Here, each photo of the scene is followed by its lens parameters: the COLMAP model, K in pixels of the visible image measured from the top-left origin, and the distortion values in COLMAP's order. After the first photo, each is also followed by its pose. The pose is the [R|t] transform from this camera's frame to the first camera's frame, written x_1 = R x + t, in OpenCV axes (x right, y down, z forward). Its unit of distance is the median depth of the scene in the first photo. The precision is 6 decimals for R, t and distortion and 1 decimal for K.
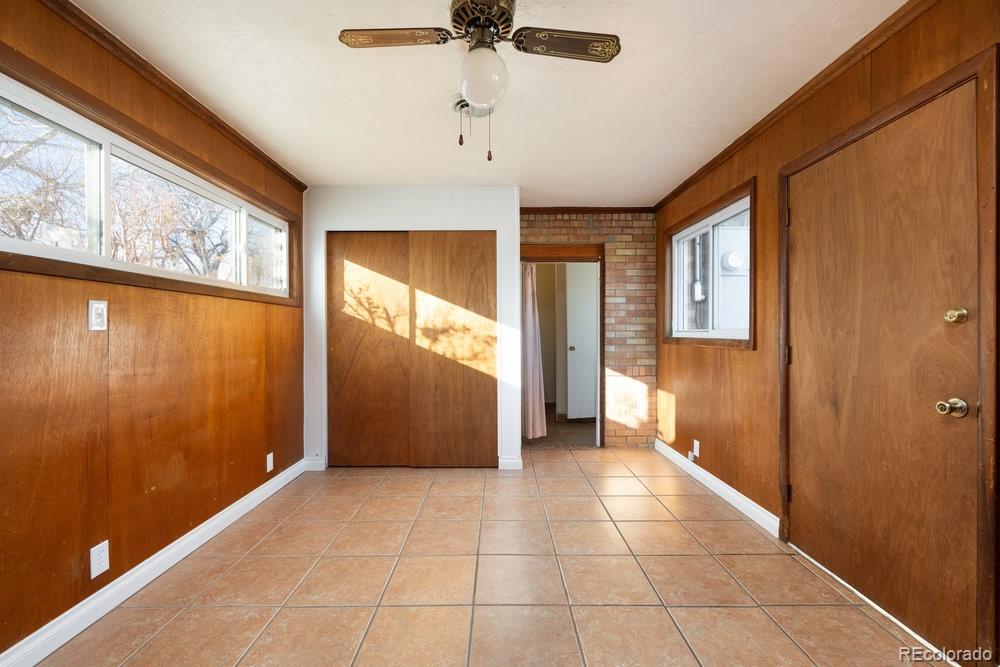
lens RADIAL K [[432.0, 0, 500.0], [0, 432.0, 333.5], [0, 0, 1]] dist [-0.001842, -0.000055]
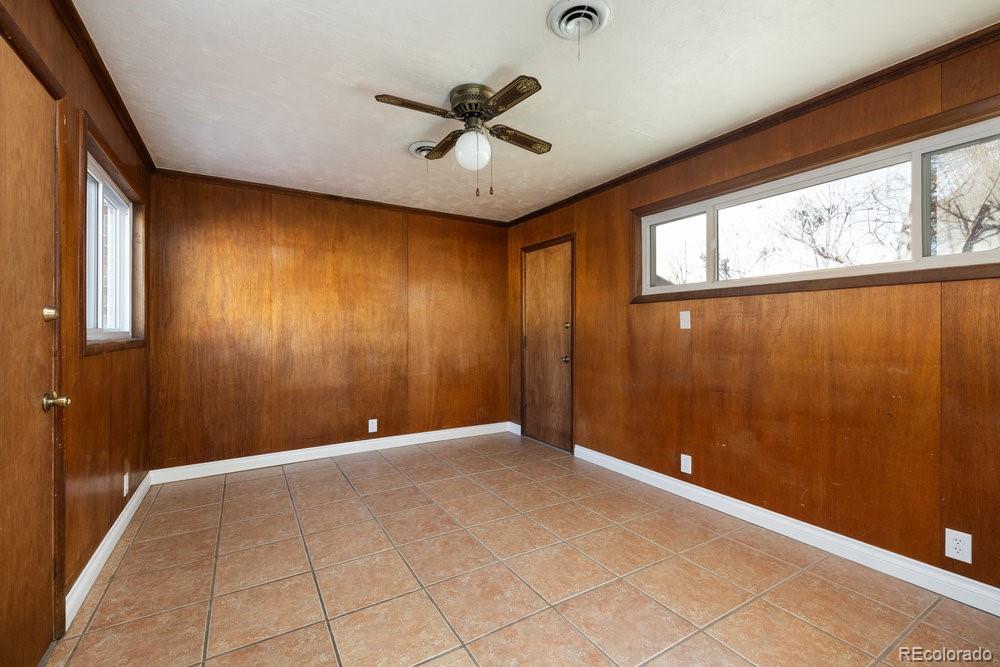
lens RADIAL K [[432.0, 0, 500.0], [0, 432.0, 333.5], [0, 0, 1]] dist [-0.001842, -0.000055]
pose [[-0.865177, 0.001280, -0.501465, 0.504998], [-0.002226, 0.999977, 0.006393, 0.002177], [0.501461, 0.006647, -0.865154, 1.918943]]
